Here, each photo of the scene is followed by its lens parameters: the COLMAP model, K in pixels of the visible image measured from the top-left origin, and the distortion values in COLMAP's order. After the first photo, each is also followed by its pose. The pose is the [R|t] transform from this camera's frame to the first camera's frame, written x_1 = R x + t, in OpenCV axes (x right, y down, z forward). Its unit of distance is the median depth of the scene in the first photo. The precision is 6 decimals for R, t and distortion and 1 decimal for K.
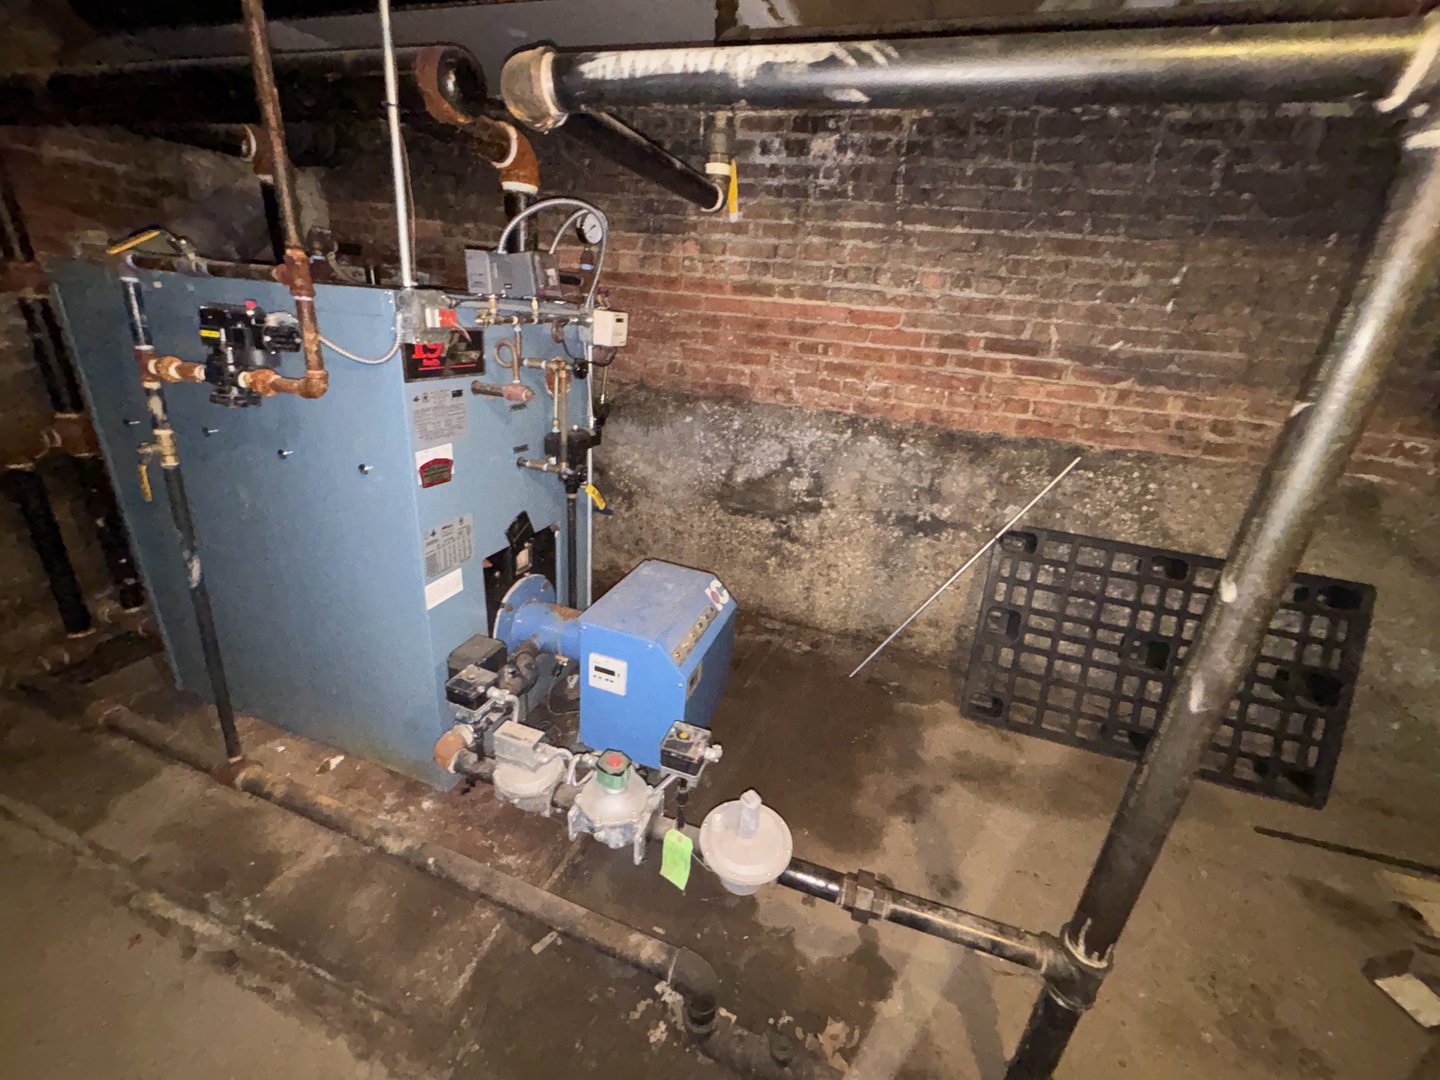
lens RADIAL K [[581.8, 0, 717.8], [0, 581.8, 539.8], [0, 0, 1]] dist [0.003725, -0.000591]
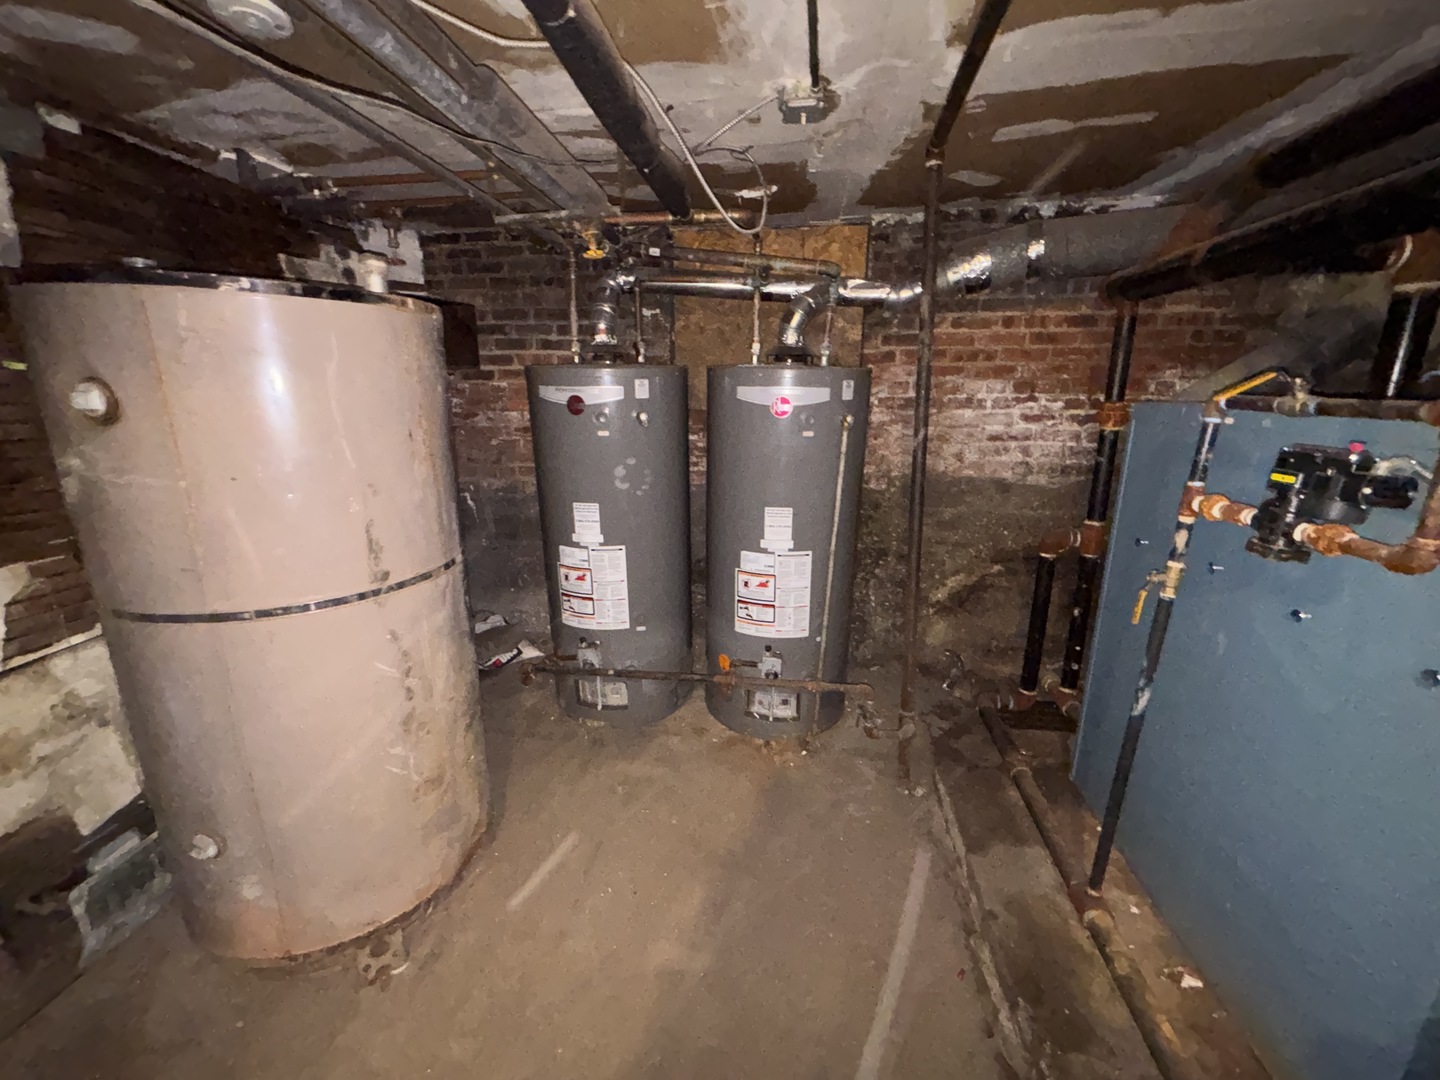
lens RADIAL K [[581.8, 0, 721.3], [0, 581.8, 536.9], [0, 0, 1]] dist [0.003725, -0.000591]
pose [[0.190159, 0.168798, -0.967133, -0.158966], [-0.343463, 0.934295, 0.095535, -0.061598], [0.919714, 0.314007, 0.235640, 0.048779]]
